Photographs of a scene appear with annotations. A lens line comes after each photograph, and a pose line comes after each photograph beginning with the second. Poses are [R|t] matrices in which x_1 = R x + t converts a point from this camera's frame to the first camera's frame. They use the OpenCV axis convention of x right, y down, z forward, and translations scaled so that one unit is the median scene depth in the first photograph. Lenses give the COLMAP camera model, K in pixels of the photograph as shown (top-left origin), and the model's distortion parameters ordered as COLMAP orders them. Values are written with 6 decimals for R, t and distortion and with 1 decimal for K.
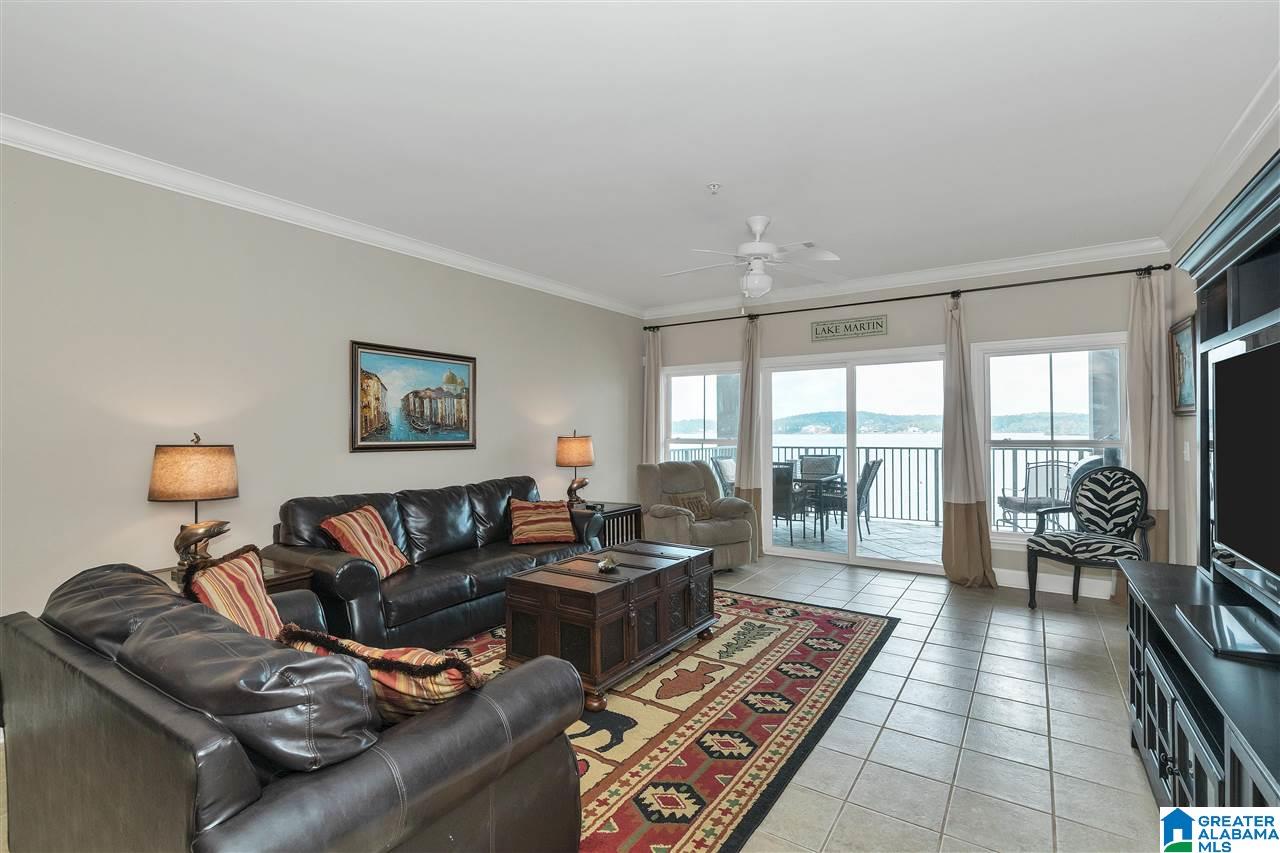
lens RADIAL K [[583.9, 0, 654.2], [0, 583.9, 424.6], [0, 0, 1]] dist [0.009635, 0.000084]
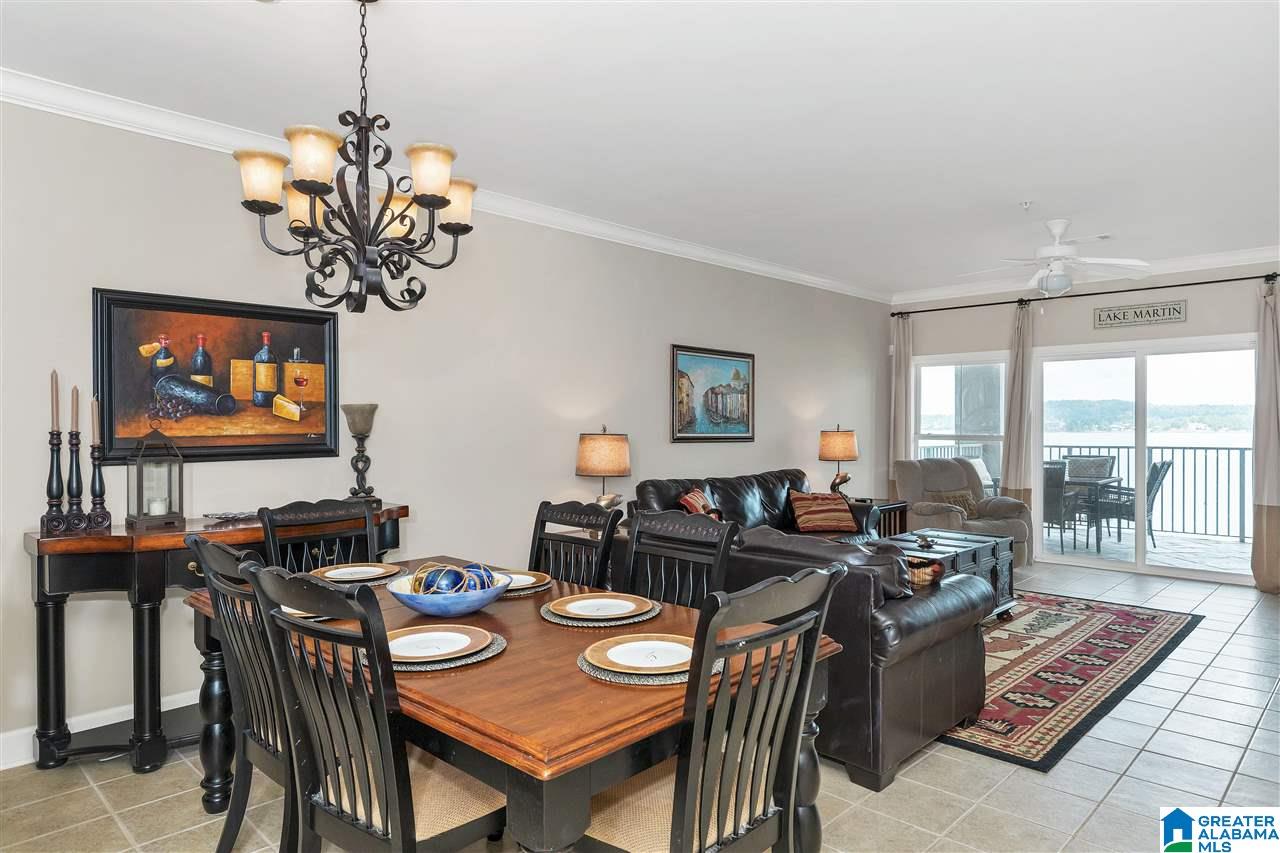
lens RADIAL K [[771.6, 0, 670.5], [0, 771.6, 423.6], [0, 0, 1]] dist [0.000517, -0.000278]
pose [[0.983462, 0.005545, -0.181027, -0.213673], [-0.004137, 0.999958, 0.008154, -0.001424], [0.181065, -0.007270, 0.983444, -0.406082]]
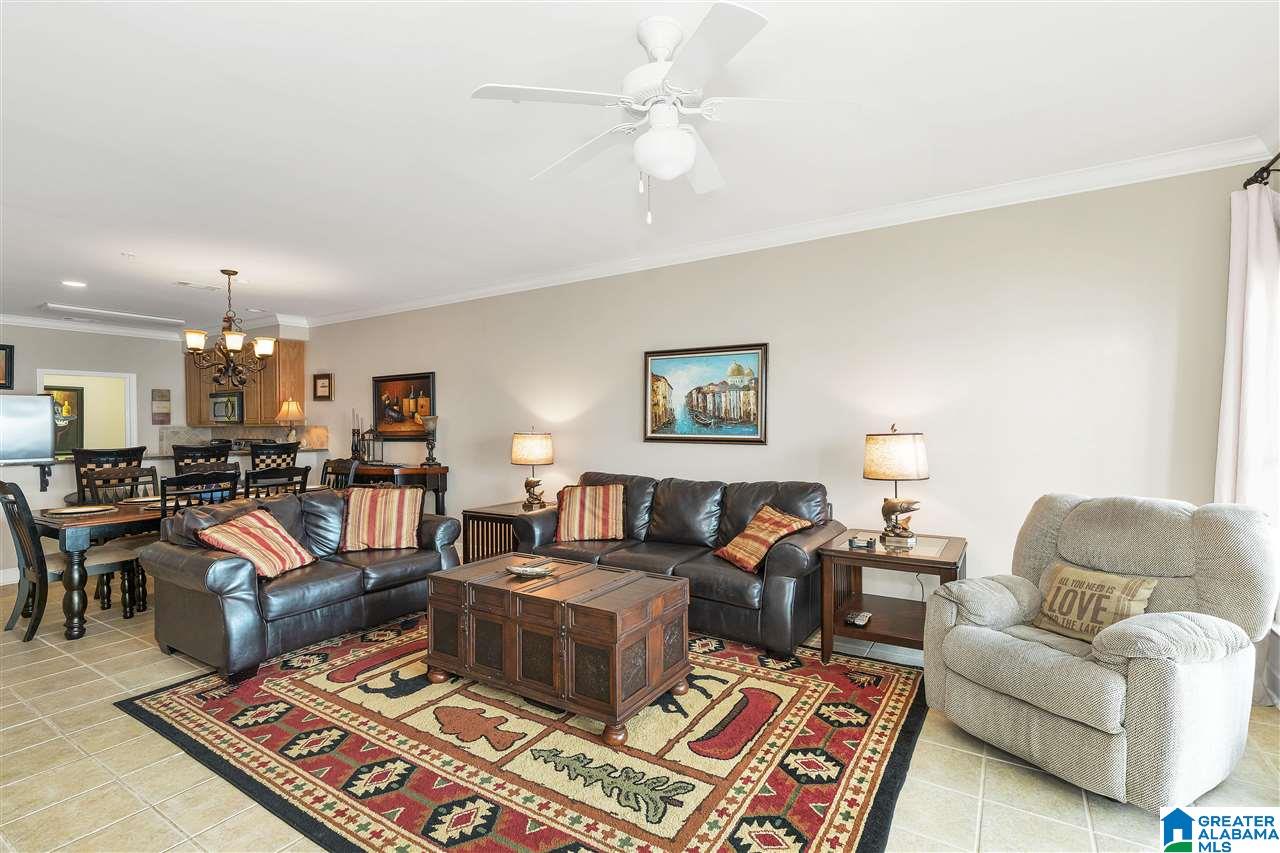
lens RADIAL K [[583.9, 0, 654.2], [0, 583.9, 424.6], [0, 0, 1]] dist [0.009635, 0.000084]
pose [[0.021065, 0.014372, -0.999675, 0.621208], [0.017814, 0.999733, 0.014748, -0.006315], [0.999619, -0.018119, 0.020803, 0.853339]]
